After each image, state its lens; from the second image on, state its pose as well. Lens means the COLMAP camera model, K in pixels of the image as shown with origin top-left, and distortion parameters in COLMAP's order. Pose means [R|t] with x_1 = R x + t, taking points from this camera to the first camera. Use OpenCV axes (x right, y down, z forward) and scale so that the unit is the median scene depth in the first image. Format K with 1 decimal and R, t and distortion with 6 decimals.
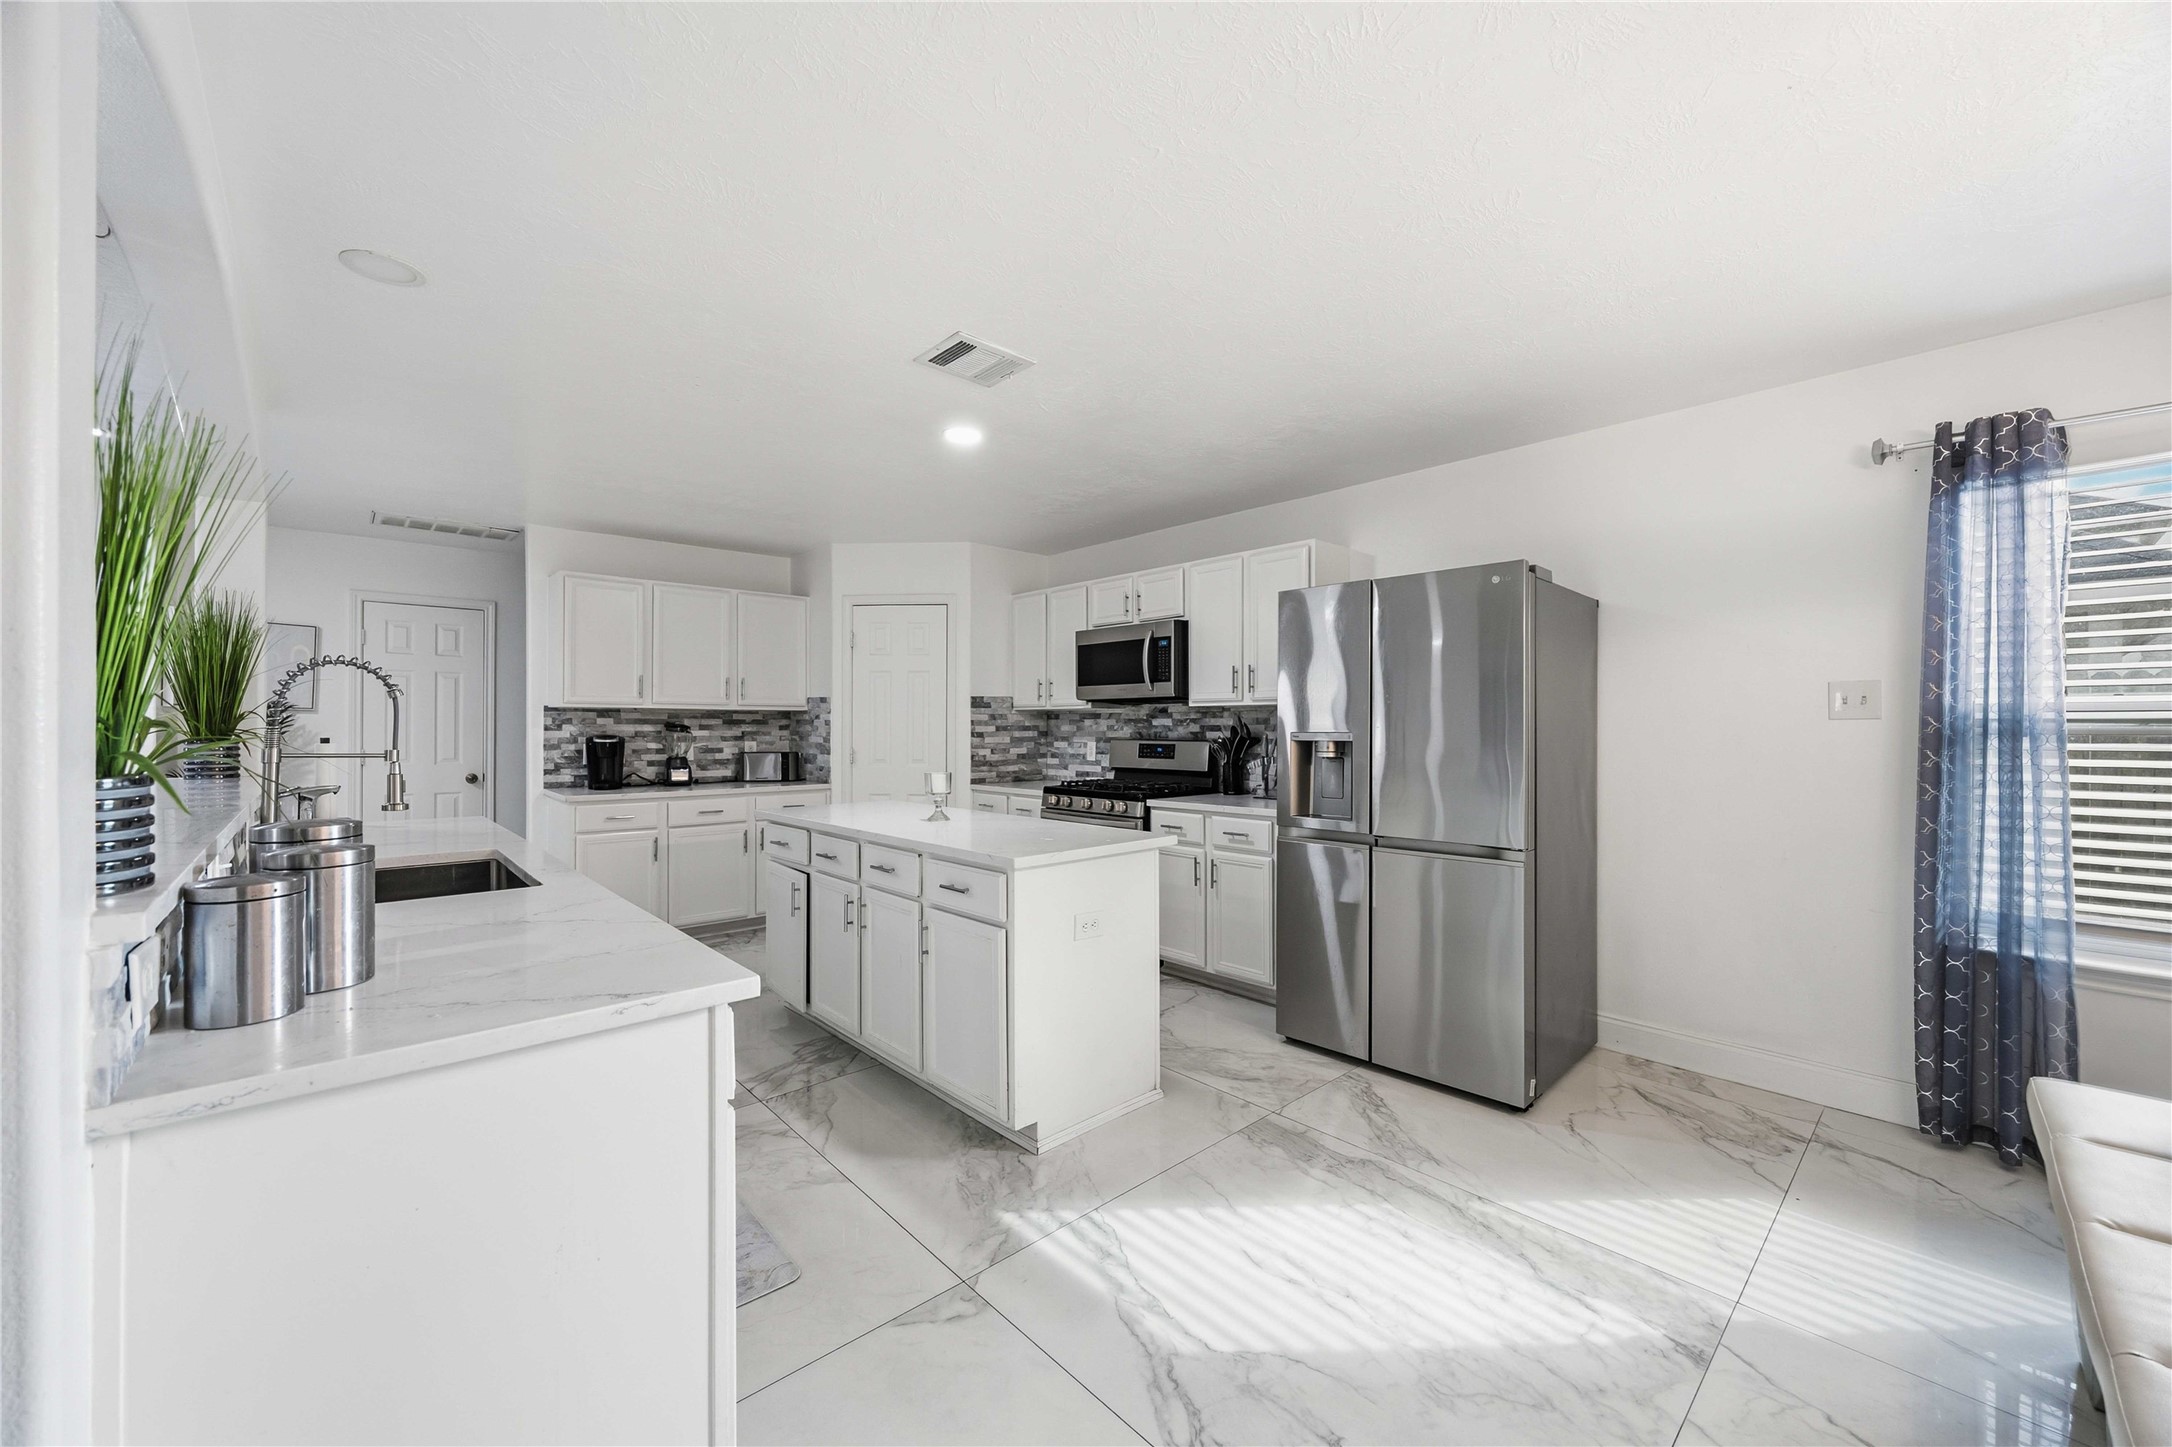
lens RADIAL K [[826.0, 0, 1076.4], [0, 826.0, 725.0], [0, 0, 1]] dist [-0.010357, 0.000162]
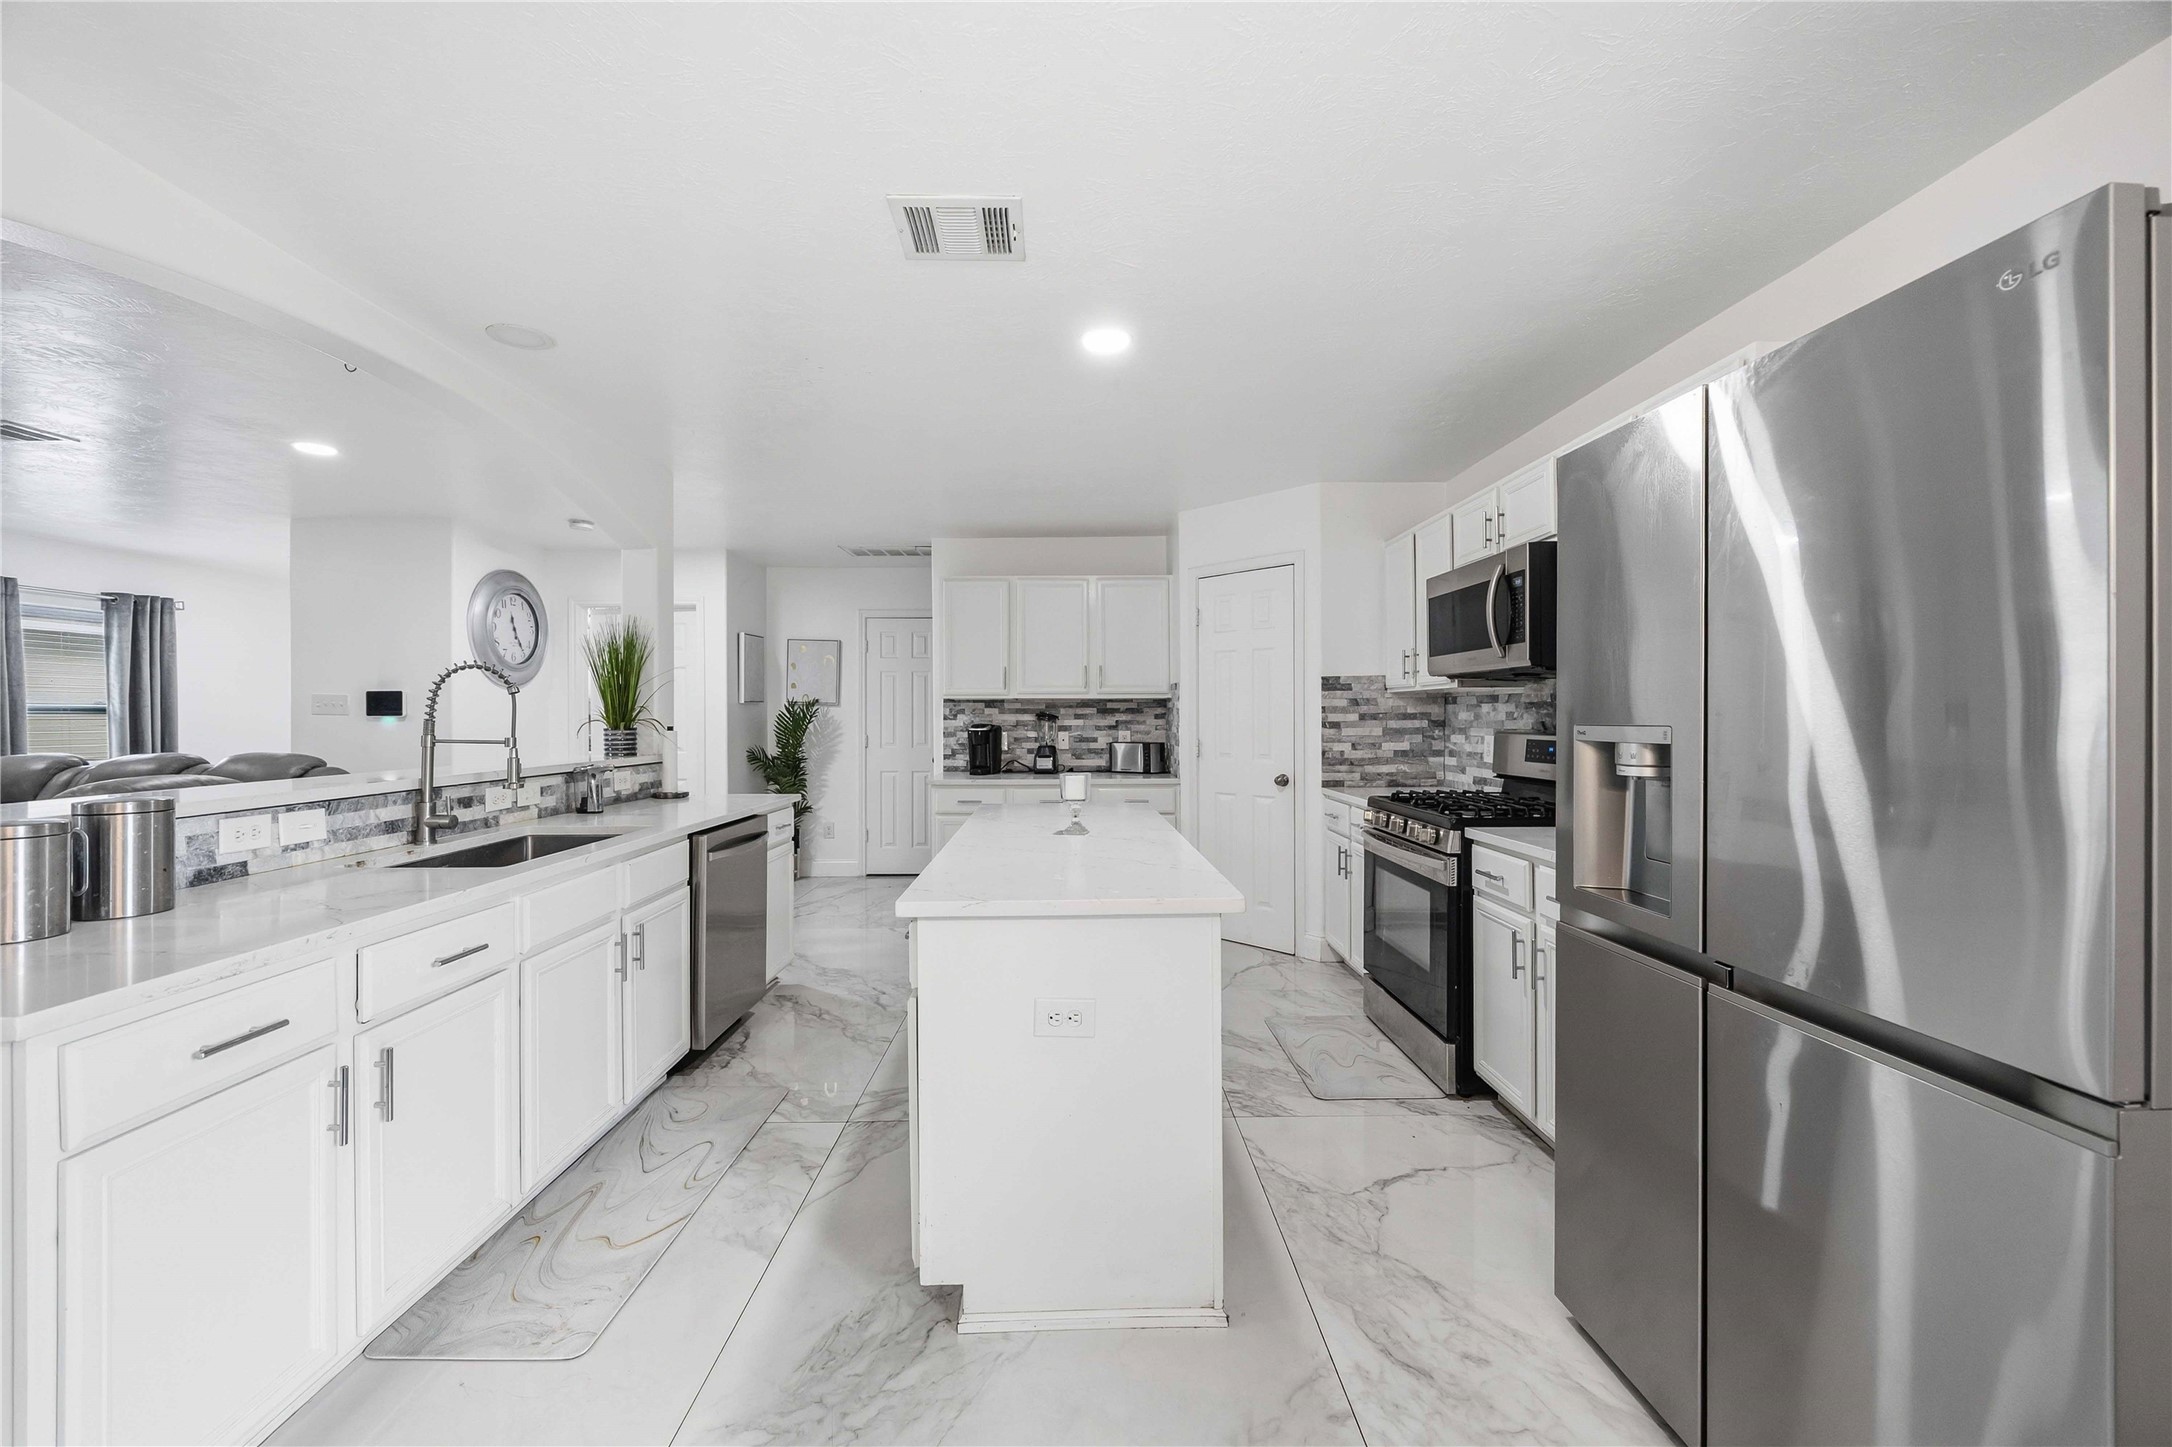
lens RADIAL K [[826.0, 0, 1085.8], [0, 826.0, 713.9], [0, 0, 1]] dist [-0.010357, 0.000162]
pose [[0.748463, -0.004929, -0.663158, 0.228956], [0.006115, 0.999981, -0.000531, 0.000272], [0.663149, -0.003658, 0.748479, 0.256205]]
